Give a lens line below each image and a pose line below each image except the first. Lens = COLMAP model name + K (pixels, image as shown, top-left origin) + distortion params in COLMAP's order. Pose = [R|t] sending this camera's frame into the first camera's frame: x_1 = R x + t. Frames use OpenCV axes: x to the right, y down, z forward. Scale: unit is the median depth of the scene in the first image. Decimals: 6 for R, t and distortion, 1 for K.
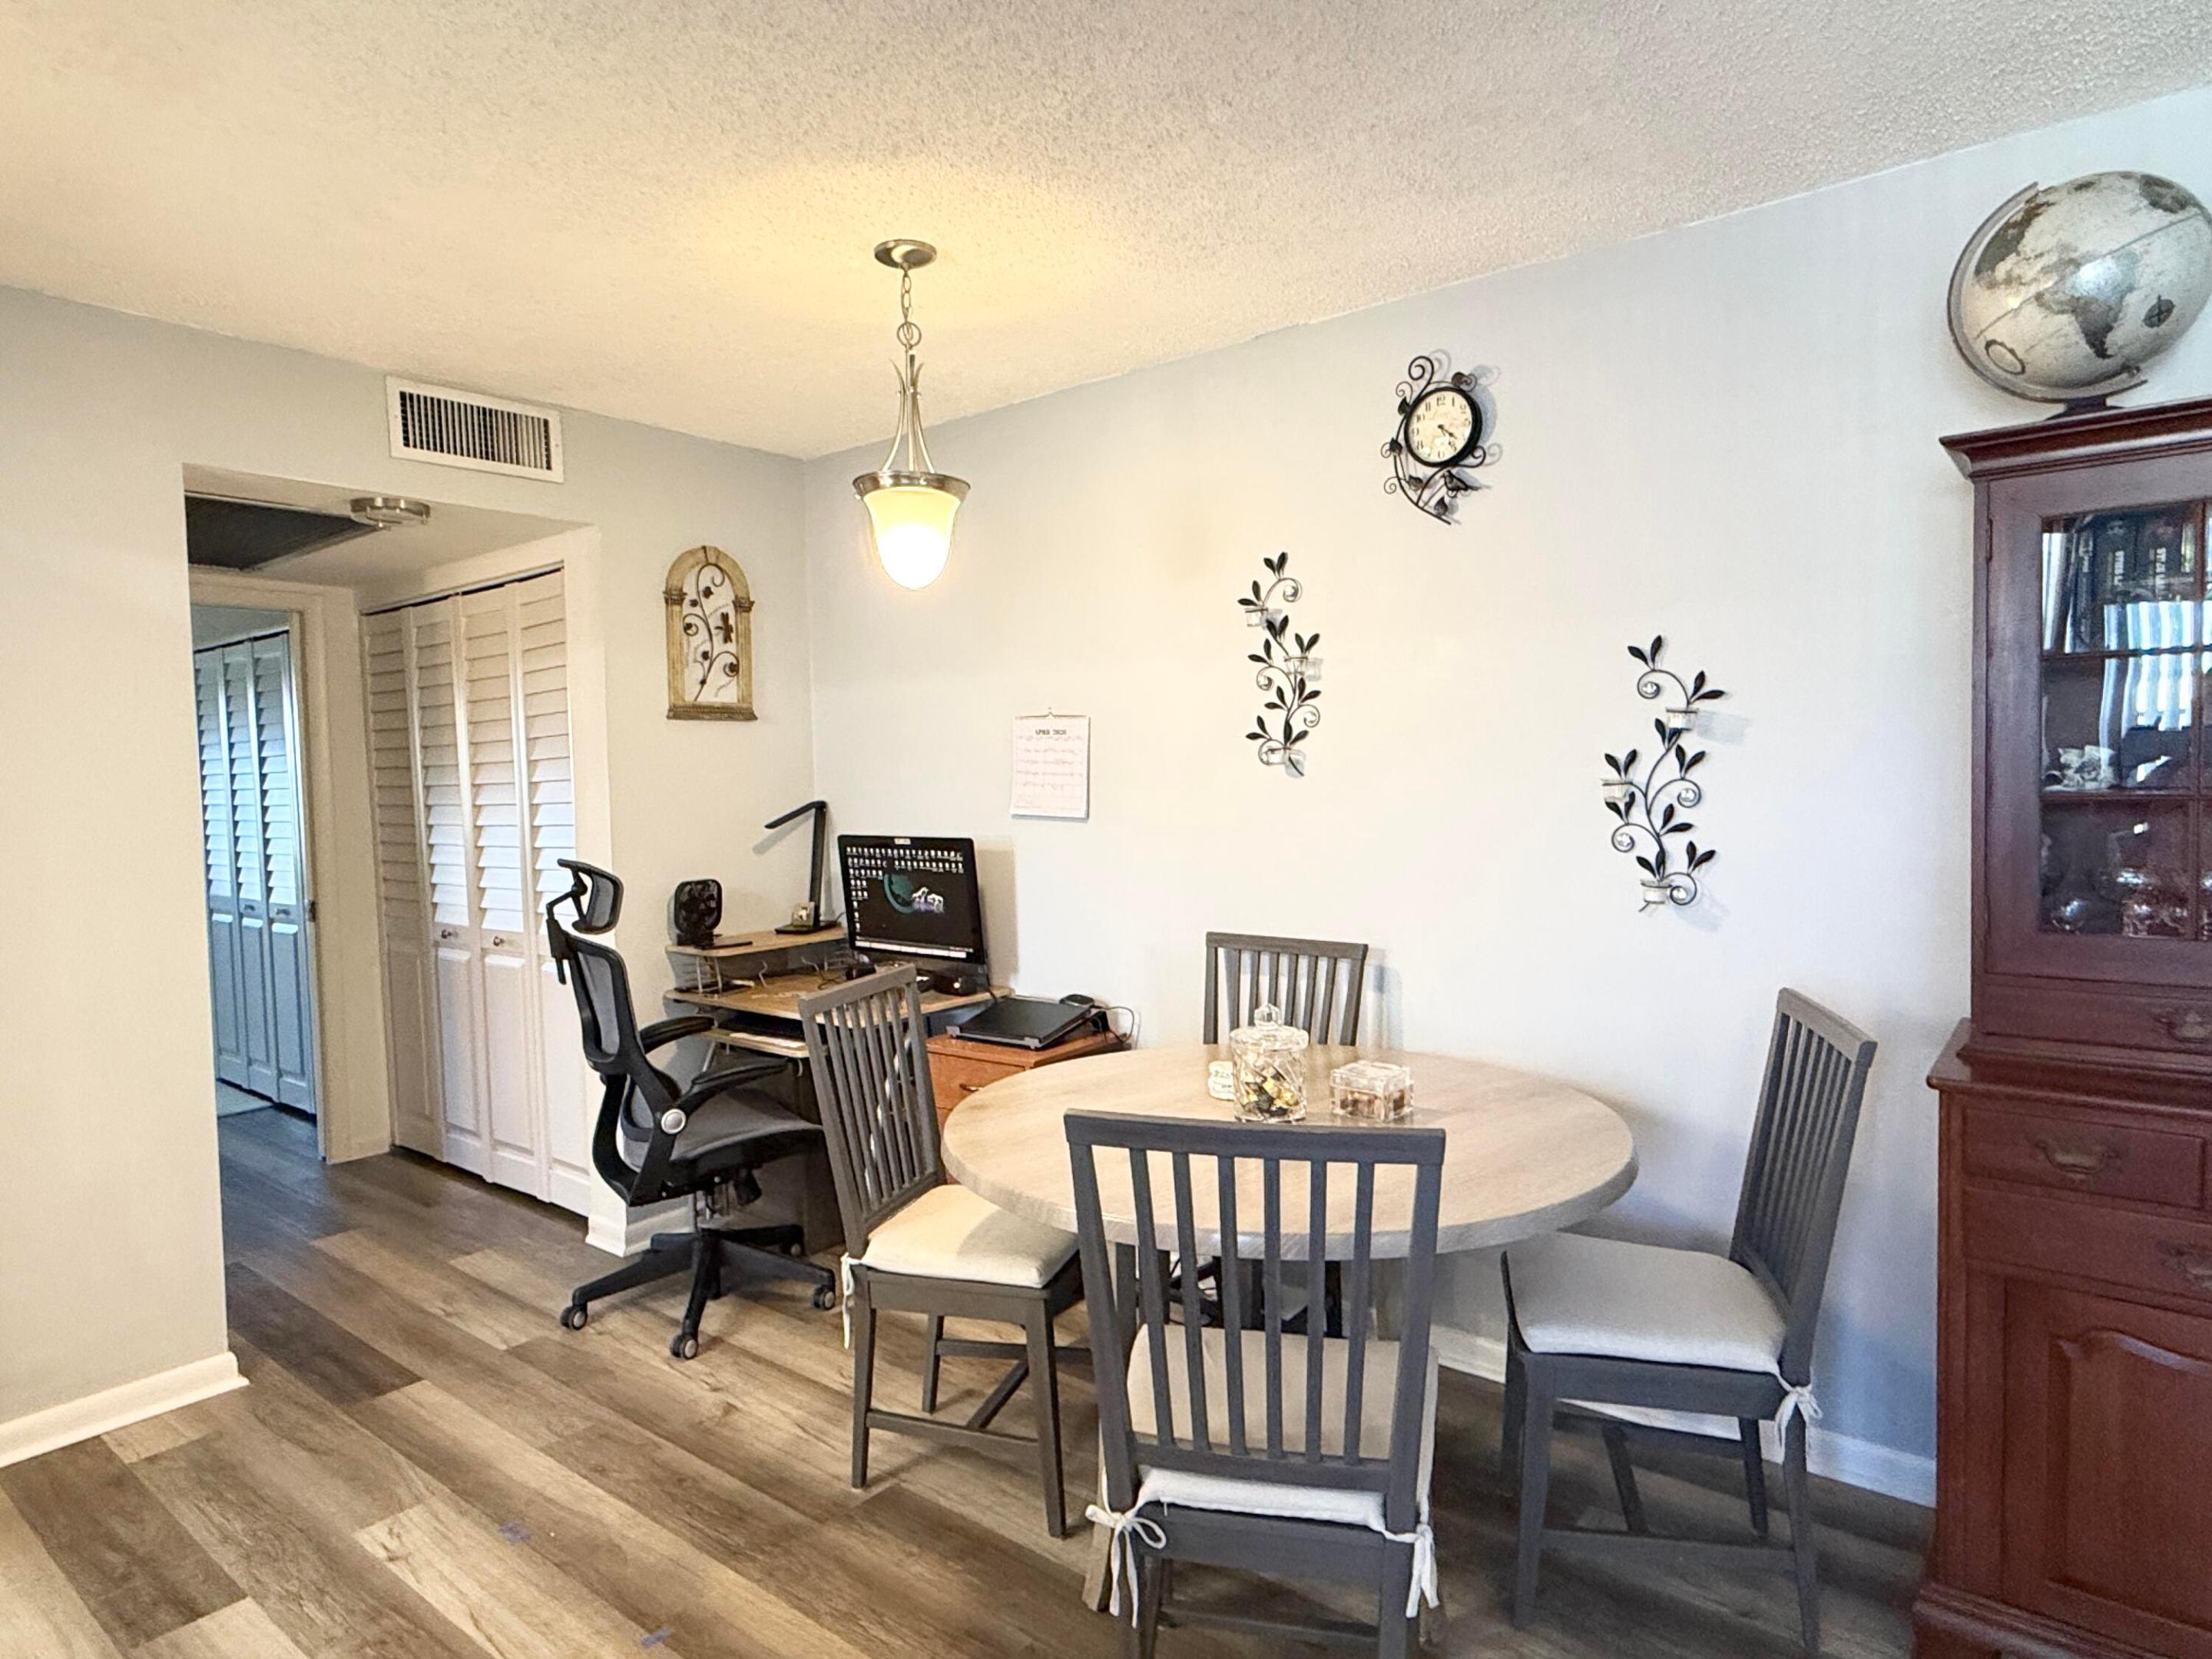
lens RADIAL K [[1261.3, 0, 1109.0], [0, 1261.3, 835.7], [0, 0, 1]] dist [0.001040, -0.004629]
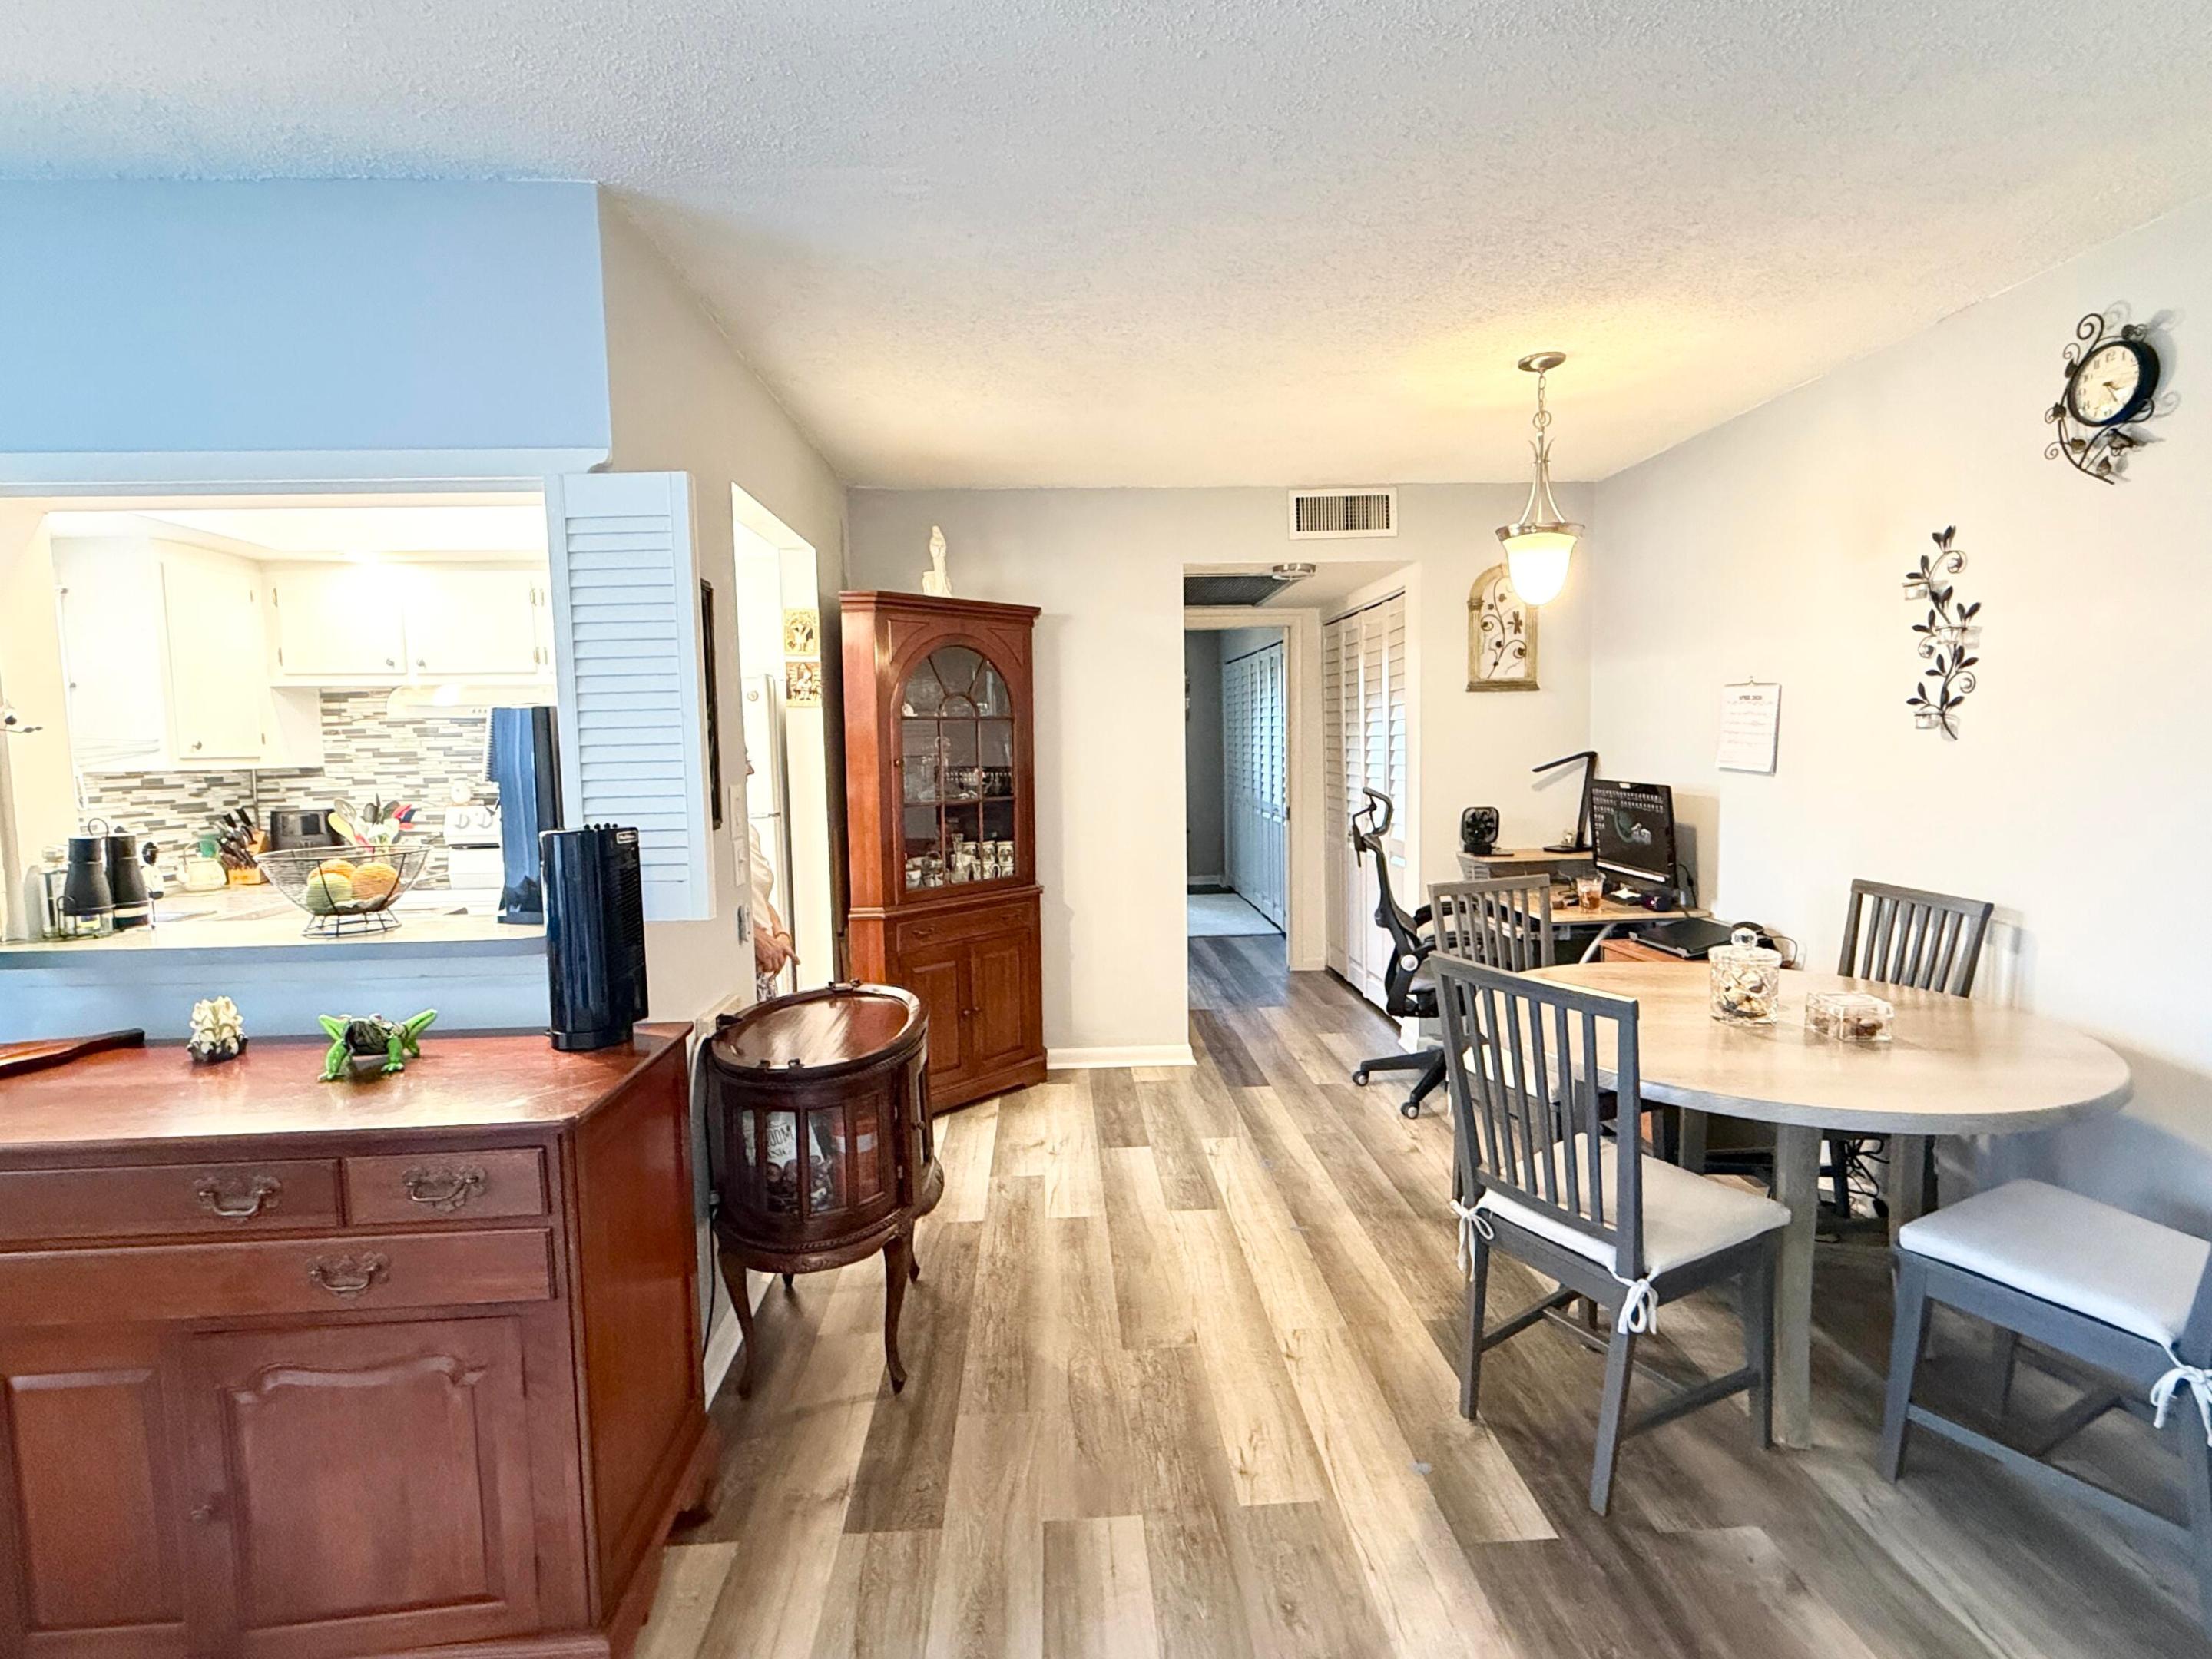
lens RADIAL K [[1050.7, 0, 1098.8], [0, 1050.7, 827.6], [0, 0, 1]] dist [0.002202, -0.001073]
pose [[0.662405, 0.072638, -0.745616, 0.335216], [-0.030501, 0.997078, 0.070037, -0.013771], [0.748525, -0.023651, 0.662685, -0.115586]]
